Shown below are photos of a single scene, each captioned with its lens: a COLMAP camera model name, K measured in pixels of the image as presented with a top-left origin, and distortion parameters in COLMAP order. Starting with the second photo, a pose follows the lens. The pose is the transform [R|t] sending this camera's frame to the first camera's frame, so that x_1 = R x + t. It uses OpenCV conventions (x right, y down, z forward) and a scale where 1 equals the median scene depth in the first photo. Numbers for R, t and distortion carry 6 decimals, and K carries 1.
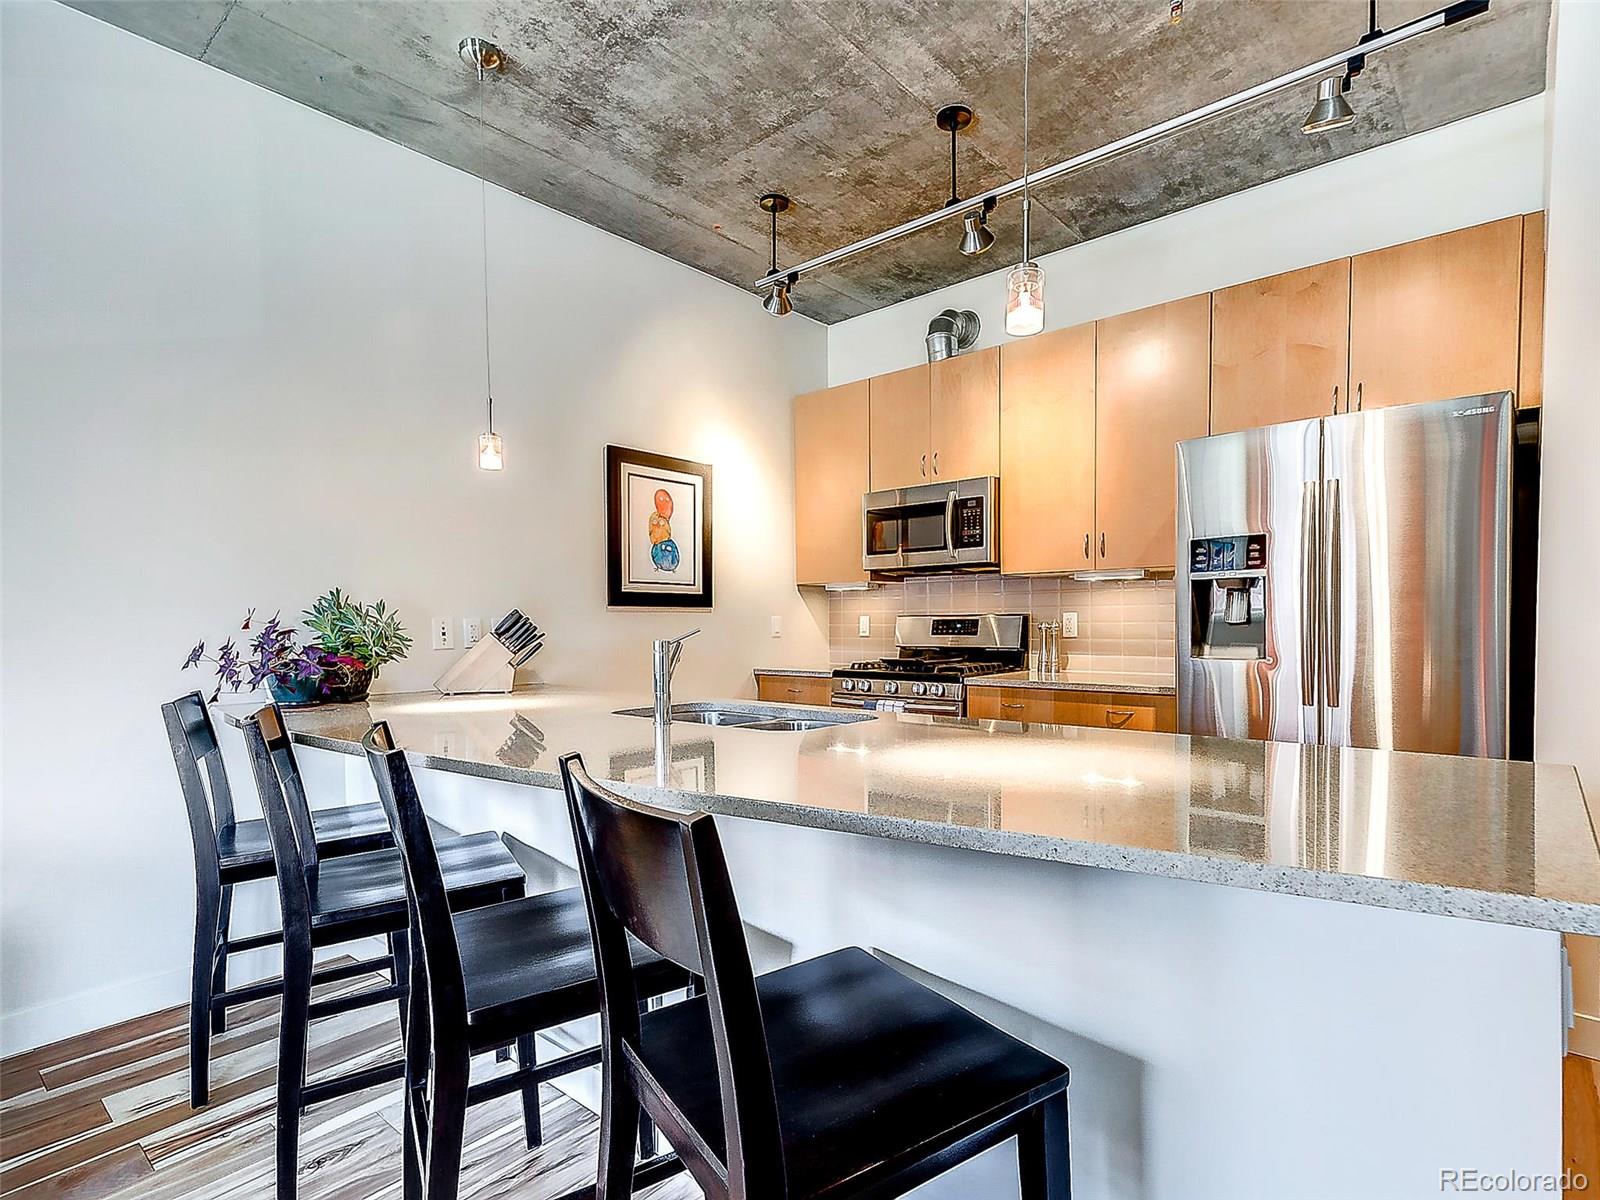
lens RADIAL K [[833.3, 0, 838.7], [0, 833.3, 625.1], [0, 0, 1]] dist [0.013038, -0.001530]
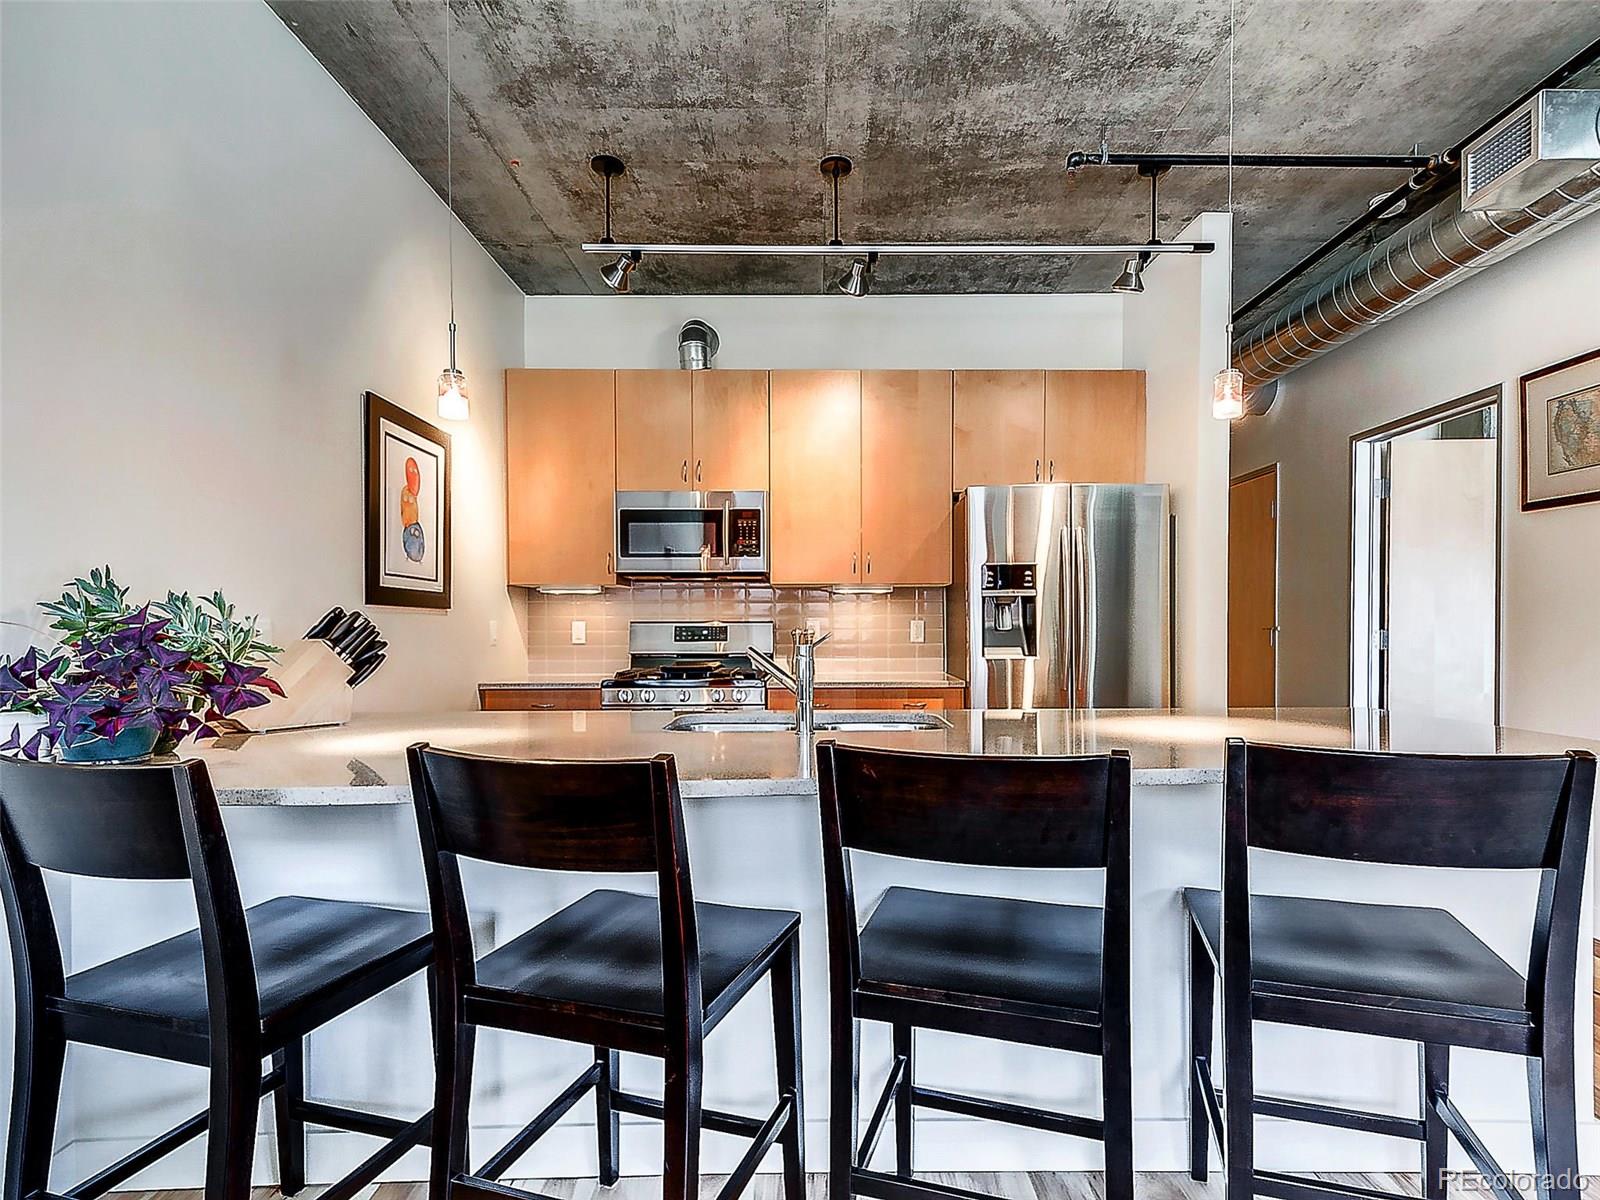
lens RADIAL K [[833.3, 0, 838.7], [0, 833.3, 625.1], [0, 0, 1]] dist [0.013038, -0.001530]
pose [[0.750302, 0.009901, 0.661022, -0.442256], [-0.000345, 0.999894, -0.014585, 0.007356], [-0.661096, 0.010715, 0.750225, 0.140883]]
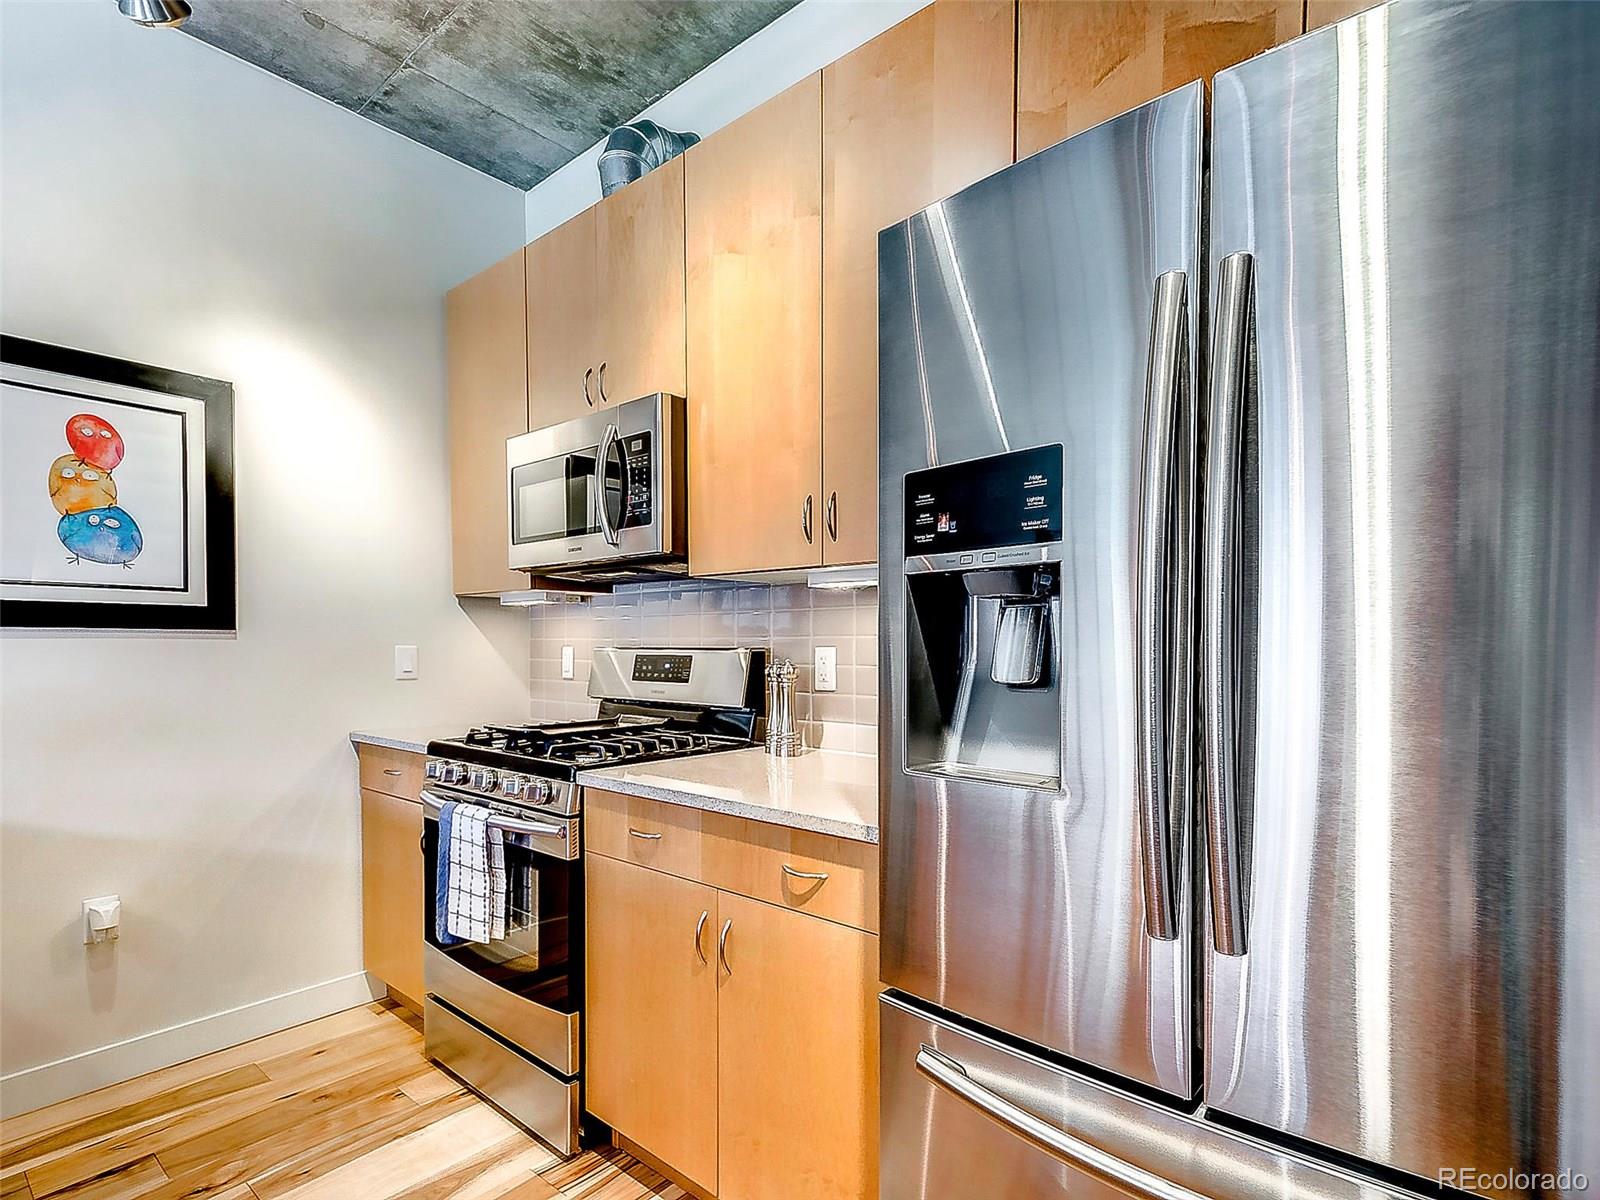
lens RADIAL K [[807.4, 0, 861.1], [0, 807.4, 645.4], [0, 0, 1]] dist [0.020275, 0.000099]
pose [[0.999886, 0.010979, 0.010319, 0.300168], [-0.010924, 0.999926, -0.005411, -0.013484], [-0.010378, 0.005297, 0.999932, 0.463948]]
